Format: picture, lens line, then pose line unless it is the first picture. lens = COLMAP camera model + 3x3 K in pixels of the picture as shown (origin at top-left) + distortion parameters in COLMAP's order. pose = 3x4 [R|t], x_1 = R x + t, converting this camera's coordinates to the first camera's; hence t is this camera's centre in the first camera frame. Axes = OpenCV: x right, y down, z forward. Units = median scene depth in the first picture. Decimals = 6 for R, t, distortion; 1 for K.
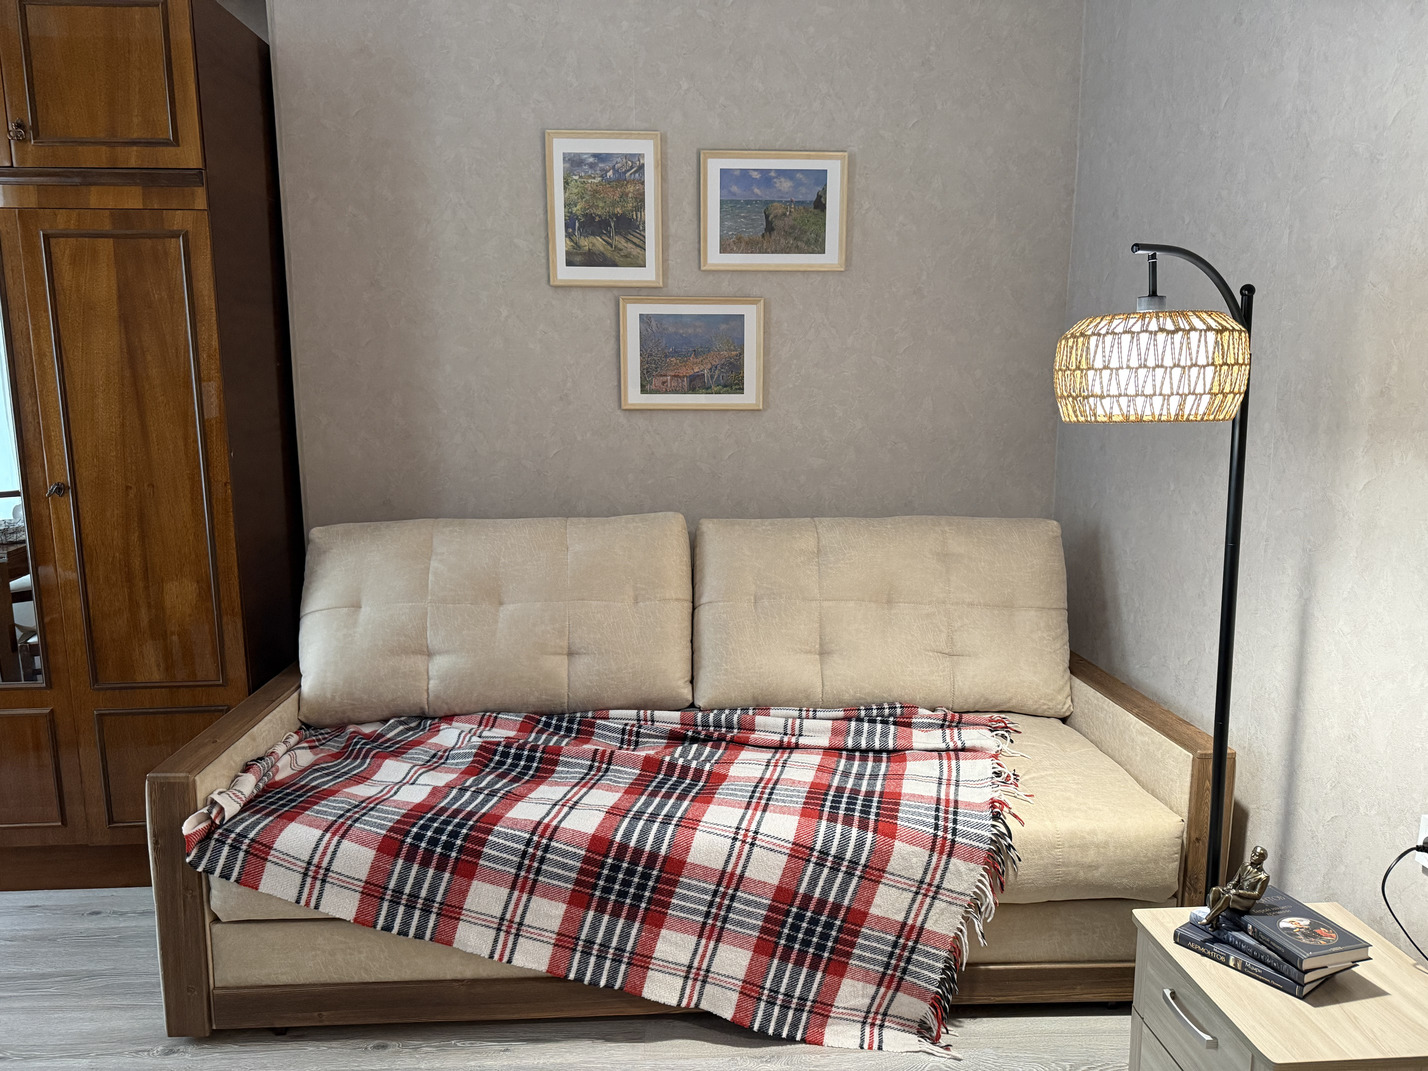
lens RADIAL K [[1014.2, 0, 714.0], [0, 1014.2, 544.1], [0, 0, 1]] dist [0.150445, -0.225045]
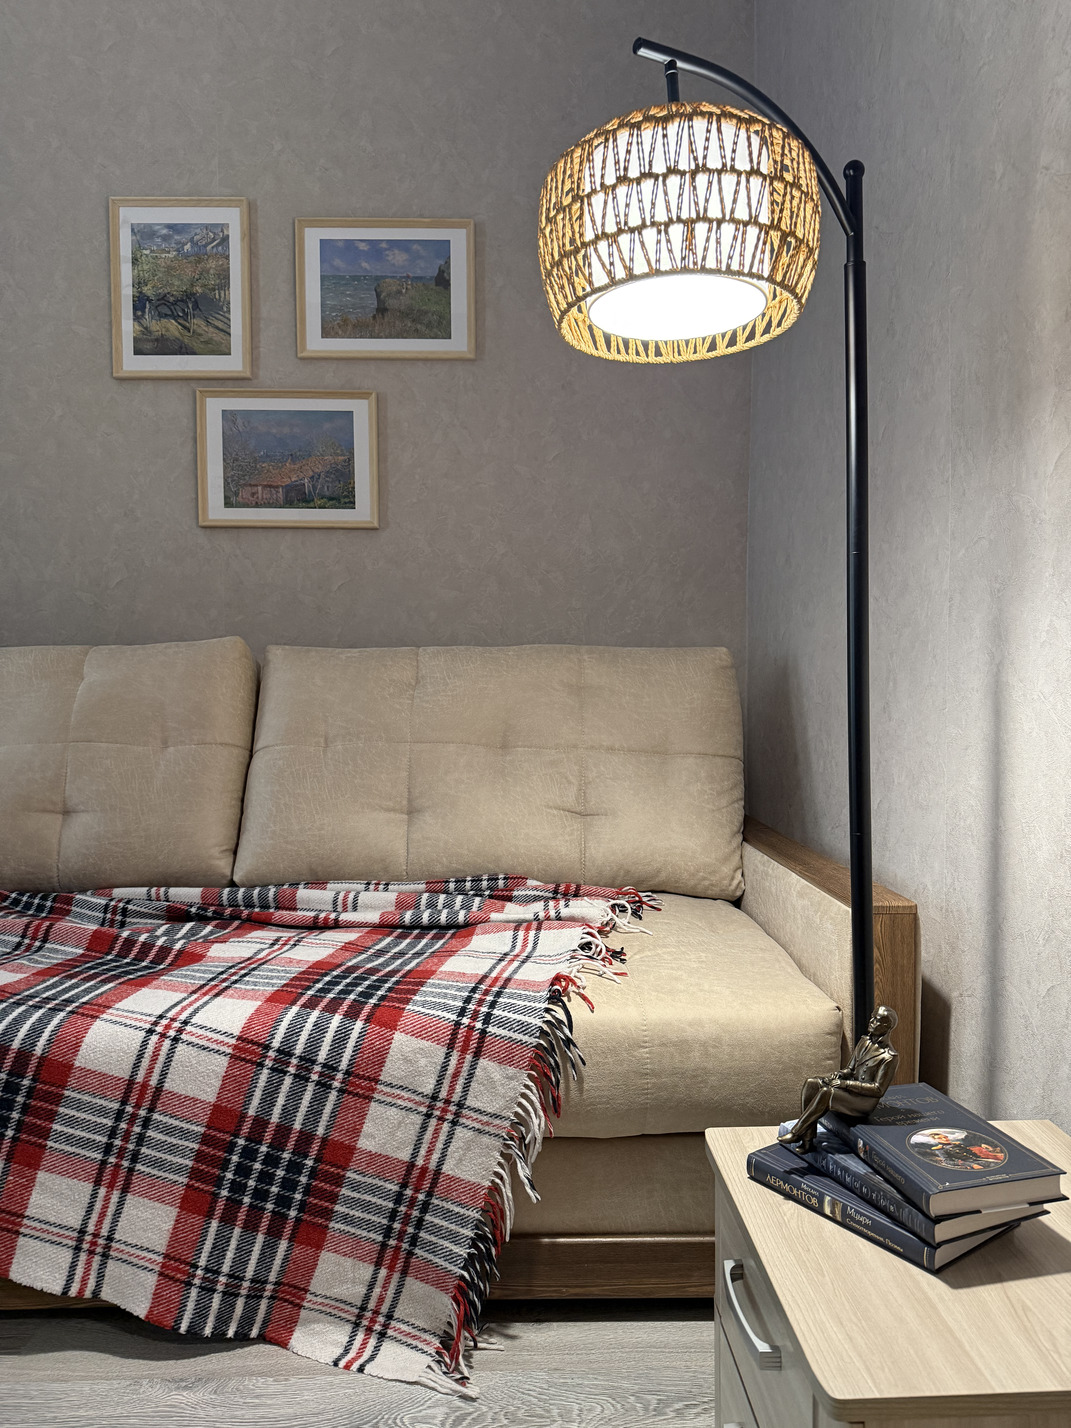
lens RADIAL K [[1004.3, 0, 532.8], [0, 1004.3, 718.8], [0, 0, 1]] dist [0.135417, -0.238166]
pose [[0.999358, -0.004353, -0.035570, 0.283680], [0.000120, 0.992996, -0.118151, 0.161489], [0.035835, 0.118071, 0.992358, 0.323254]]
